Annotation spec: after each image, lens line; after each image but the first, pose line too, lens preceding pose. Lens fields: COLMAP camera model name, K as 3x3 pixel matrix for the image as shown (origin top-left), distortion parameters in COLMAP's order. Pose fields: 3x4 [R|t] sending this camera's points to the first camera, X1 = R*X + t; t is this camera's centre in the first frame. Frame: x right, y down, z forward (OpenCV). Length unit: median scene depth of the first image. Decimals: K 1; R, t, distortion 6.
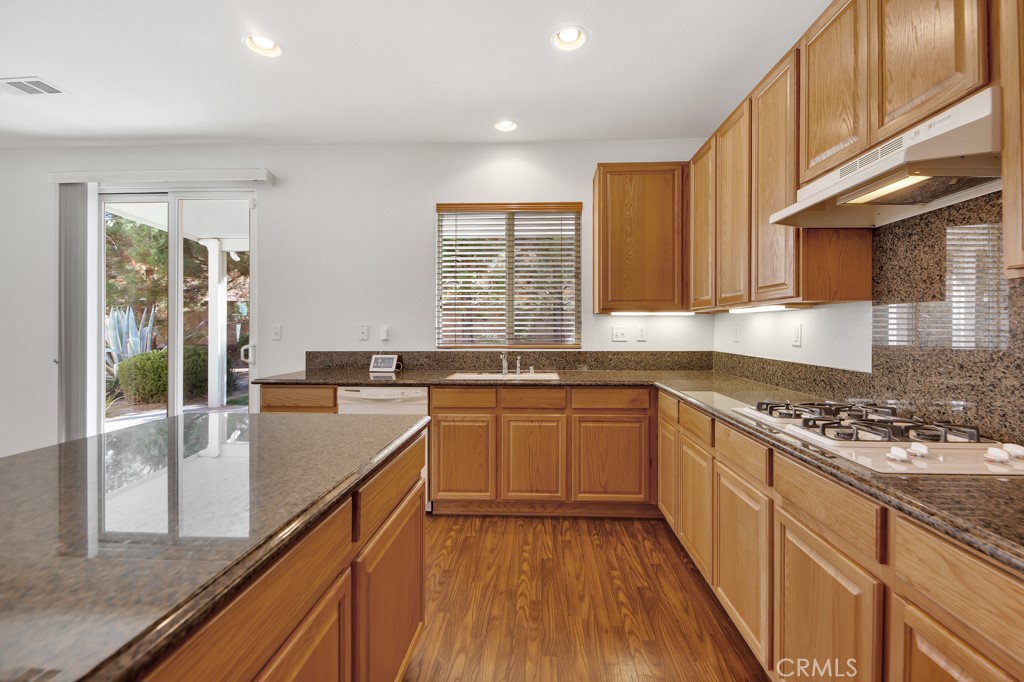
lens RADIAL K [[424.5, 0, 515.7], [0, 424.5, 328.7], [0, 0, 1]] dist [0.005850, 0.000178]
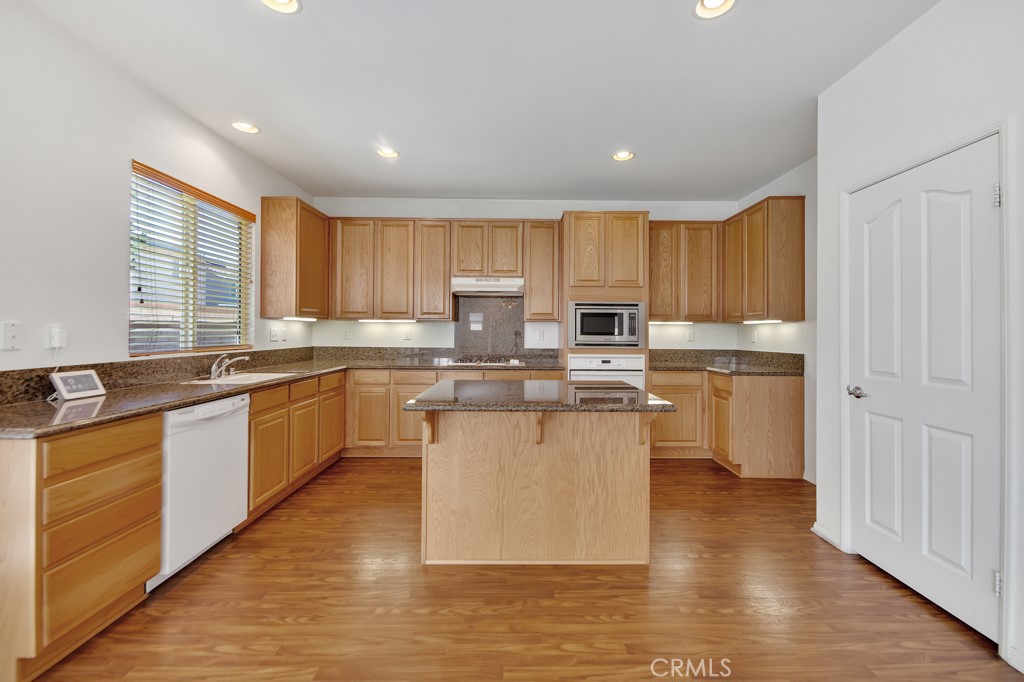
lens RADIAL K [[424.5, 0, 515.7], [0, 424.5, 328.7], [0, 0, 1]] dist [0.005850, 0.000178]
pose [[-0.047364, 0.005268, 0.998864, -1.192953], [-0.006522, 0.999963, -0.005583, -0.003293], [-0.998856, -0.006779, -0.047328, 0.463018]]
